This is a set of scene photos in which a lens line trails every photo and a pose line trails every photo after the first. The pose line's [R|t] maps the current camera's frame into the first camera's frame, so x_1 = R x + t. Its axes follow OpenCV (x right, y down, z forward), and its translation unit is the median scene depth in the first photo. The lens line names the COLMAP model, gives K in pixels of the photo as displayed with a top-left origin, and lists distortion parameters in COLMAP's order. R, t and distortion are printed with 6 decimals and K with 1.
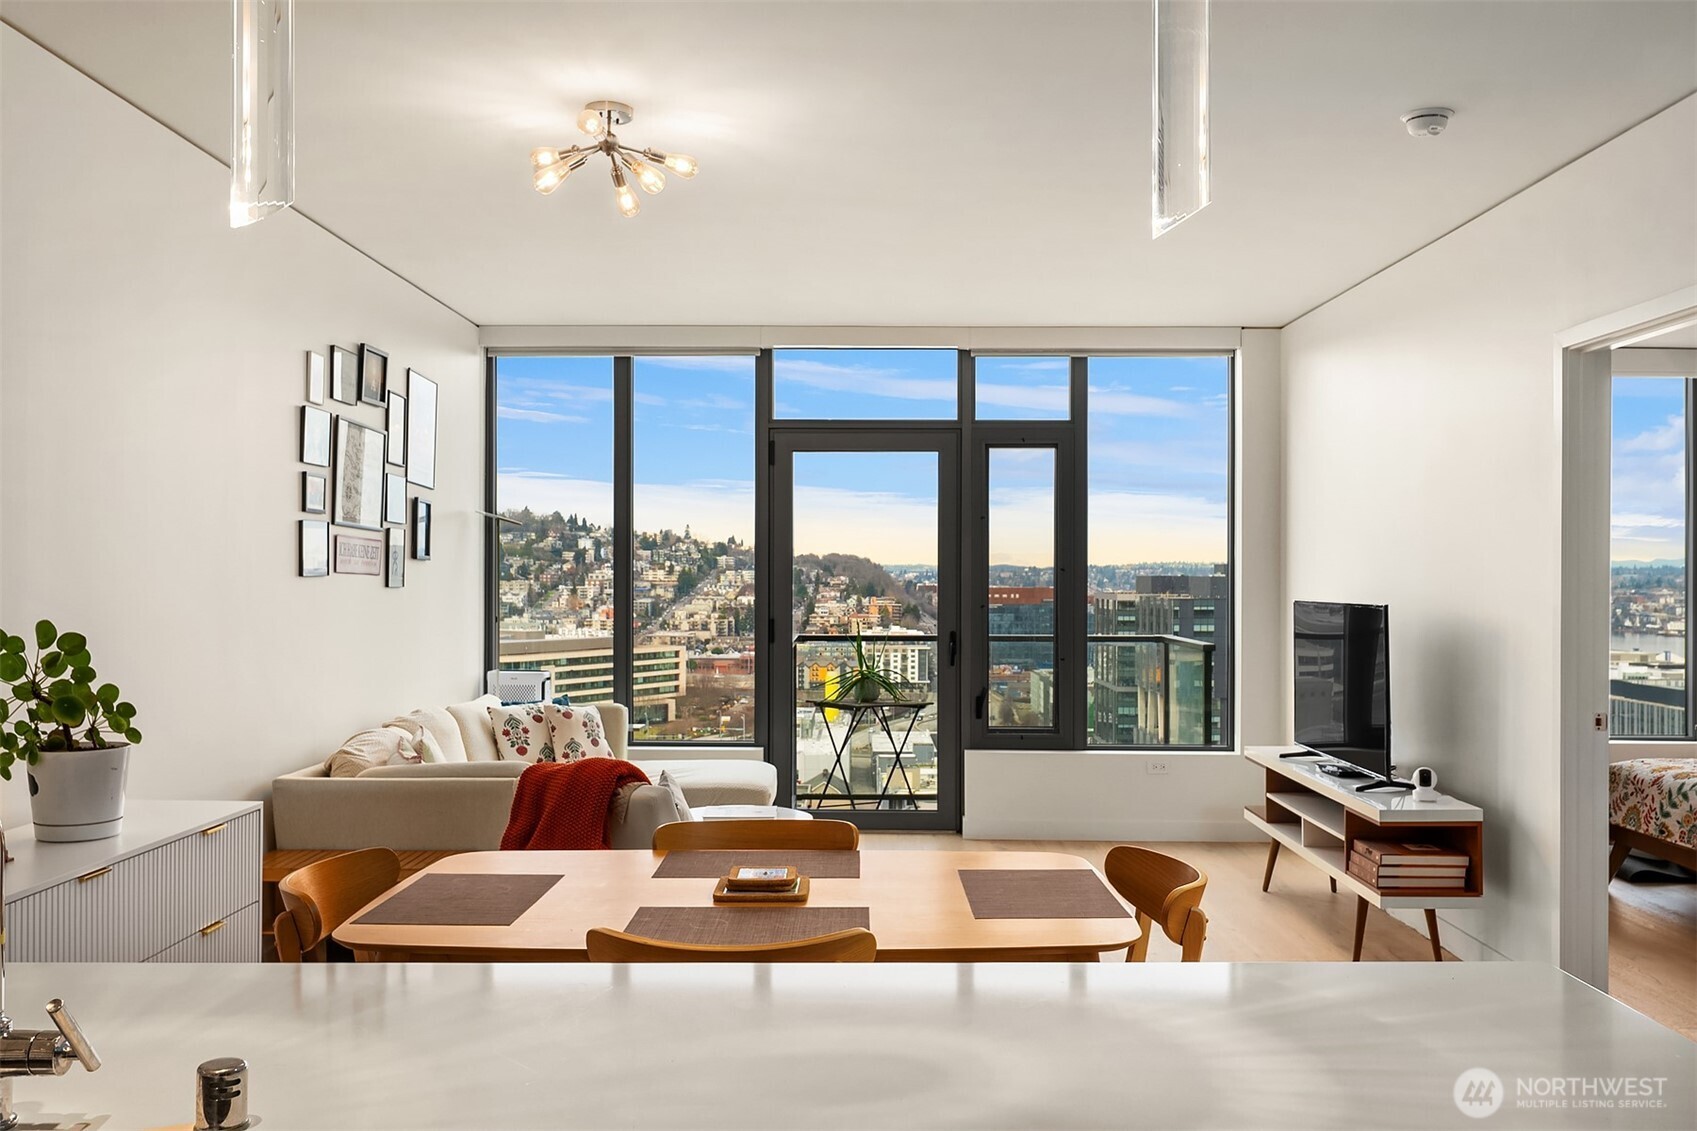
lens RADIAL K [[1445.2, 0, 864.8], [0, 1445.2, 617.0], [0, 0, 1]] dist [0.015676, 0.000767]
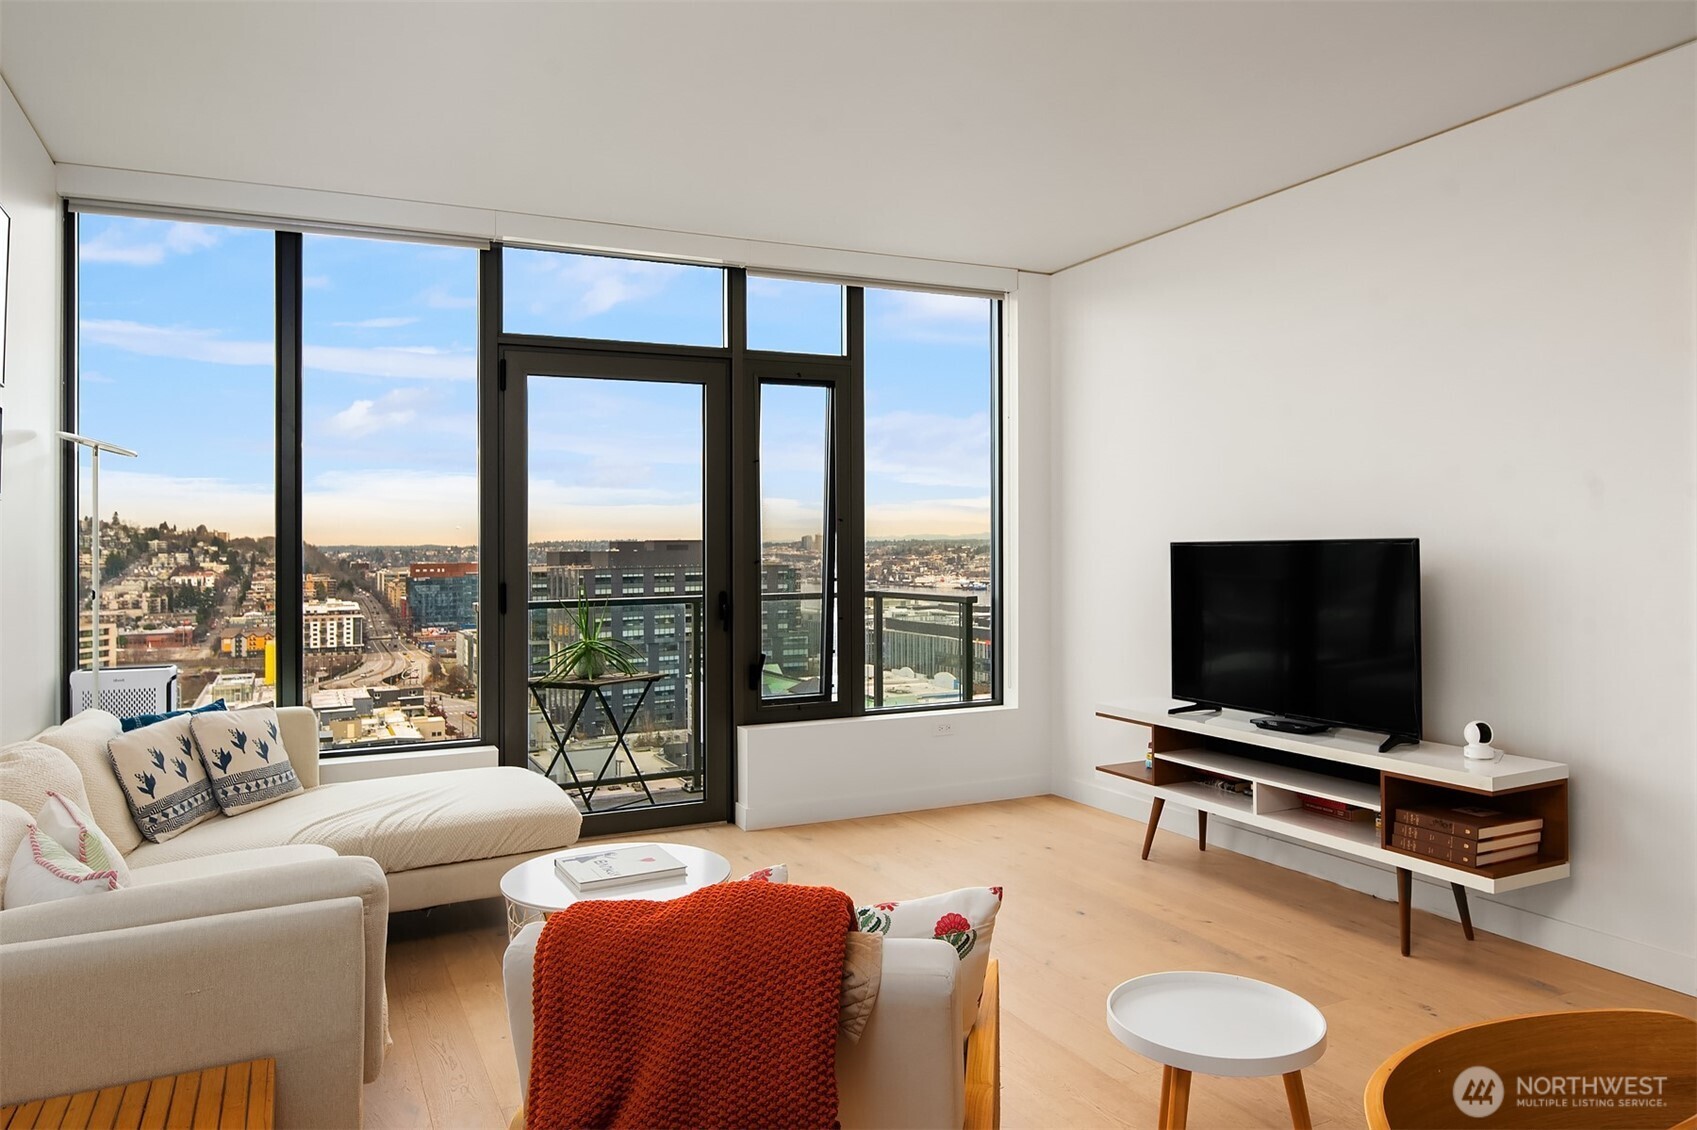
lens RADIAL K [[1112.3, 0, 855.4], [0, 1112.3, 550.3], [0, 0, 1]] dist [0.006621, 0.004670]
pose [[0.893885, -0.015167, 0.448039, -0.165698], [0.028479, 0.999330, -0.022990, 0.003036], [-0.447390, 0.033310, 0.893718, 0.362416]]
